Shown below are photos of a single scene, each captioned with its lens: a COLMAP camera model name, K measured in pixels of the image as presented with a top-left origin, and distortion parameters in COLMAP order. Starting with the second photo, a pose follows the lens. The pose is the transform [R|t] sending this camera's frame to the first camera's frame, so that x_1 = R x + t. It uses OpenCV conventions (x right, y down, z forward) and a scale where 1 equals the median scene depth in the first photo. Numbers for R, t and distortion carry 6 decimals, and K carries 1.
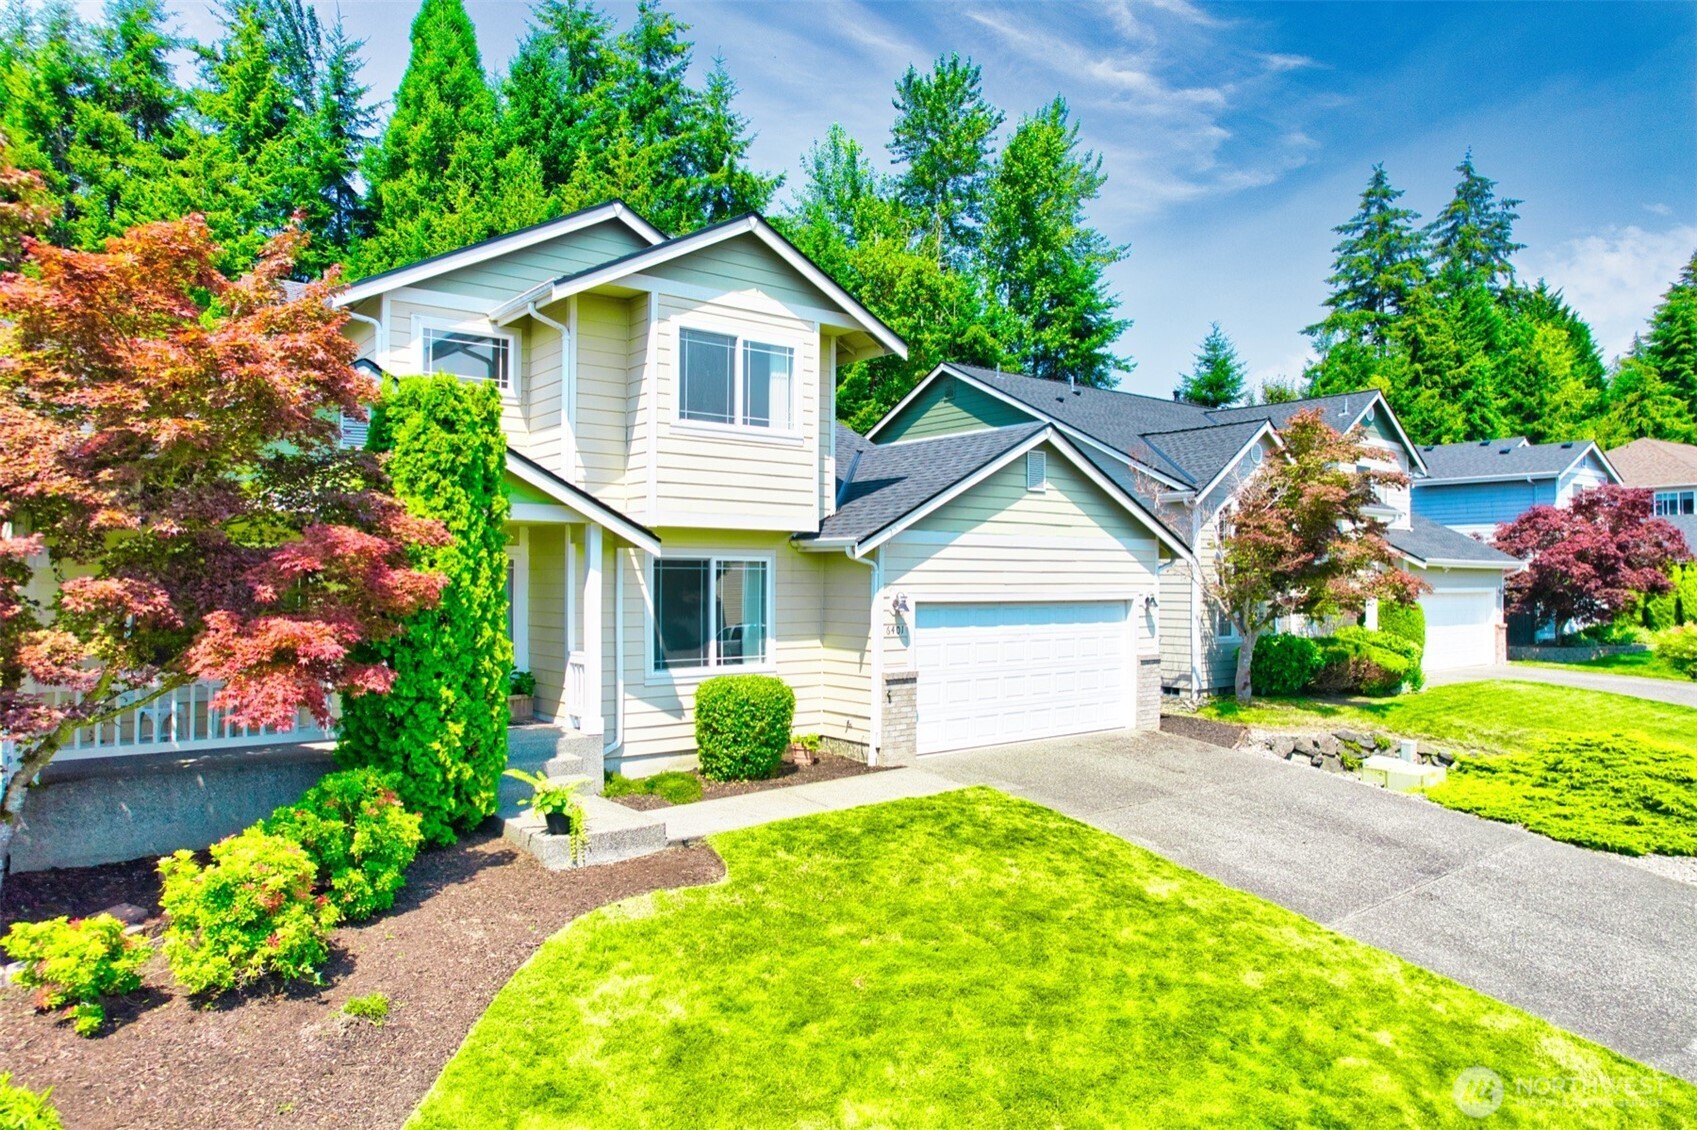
lens RADIAL K [[1074.5, 0, 852.3], [0, 1074.5, 571.9], [0, 0, 1]] dist [-0.048439, 0.039526]
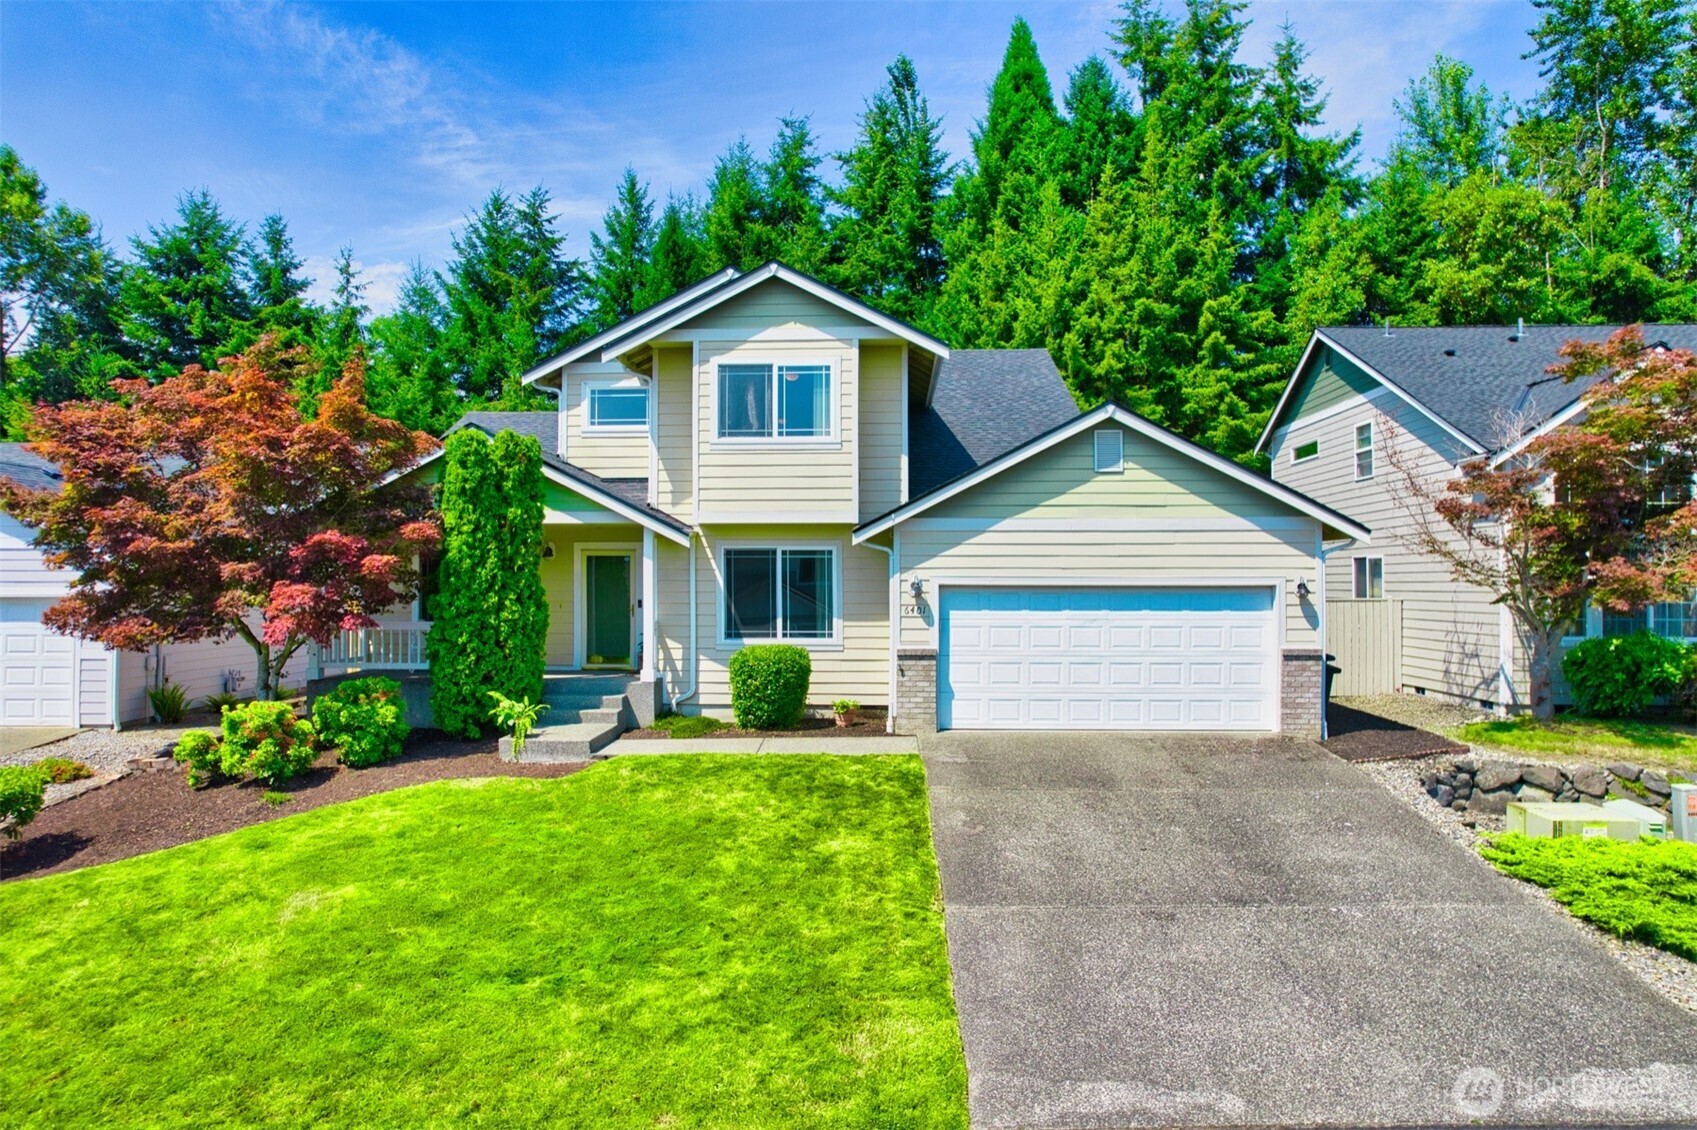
lens RADIAL K [[1074.5, 0, 843.5], [0, 1074.5, 569.1], [0, 0, 1]] dist [-0.048439, 0.039526]
pose [[0.762266, -0.010704, -0.647175, 0.691789], [0.007024, 0.999941, -0.008265, 0.020761], [0.647226, 0.001754, 0.762296, 0.121748]]
